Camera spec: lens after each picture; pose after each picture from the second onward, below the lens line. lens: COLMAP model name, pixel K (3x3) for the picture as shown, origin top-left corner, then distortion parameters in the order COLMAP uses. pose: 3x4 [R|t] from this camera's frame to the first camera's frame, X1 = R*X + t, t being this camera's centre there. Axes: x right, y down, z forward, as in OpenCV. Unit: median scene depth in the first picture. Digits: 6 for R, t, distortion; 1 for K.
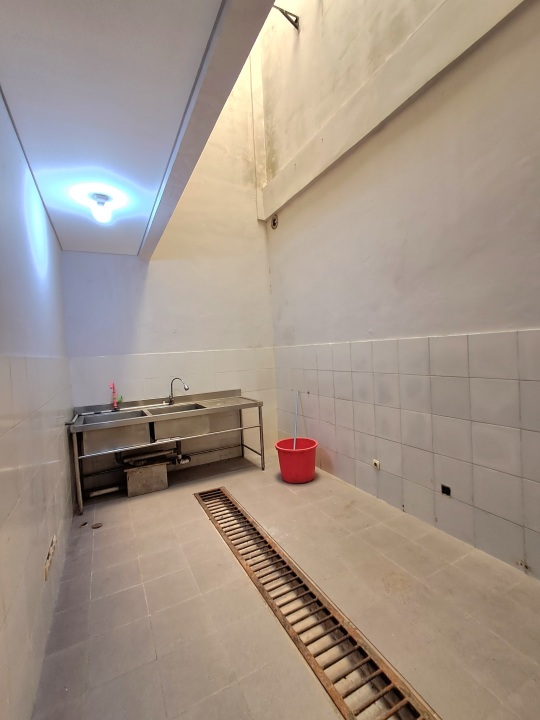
lens RADIAL K [[327.5, 0, 270.0], [0, 327.5, 360.0], [0, 0, 1]] dist [0.002163, 0.004479]
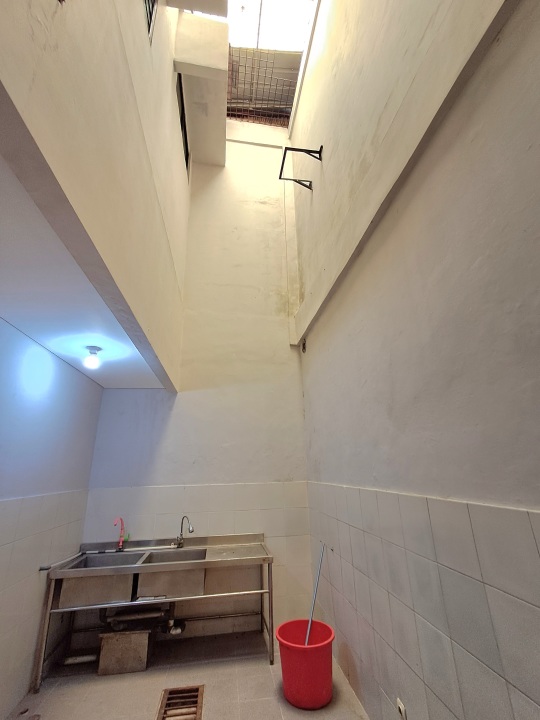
lens RADIAL K [[327.5, 0, 270.0], [0, 327.5, 360.0], [0, 0, 1]] dist [0.002163, 0.004479]
pose [[0.942776, -0.075994, -0.324651, 0.278707], [-0.035669, 0.945106, -0.324812, -0.071390], [0.331513, 0.317805, 0.888312, 0.131826]]
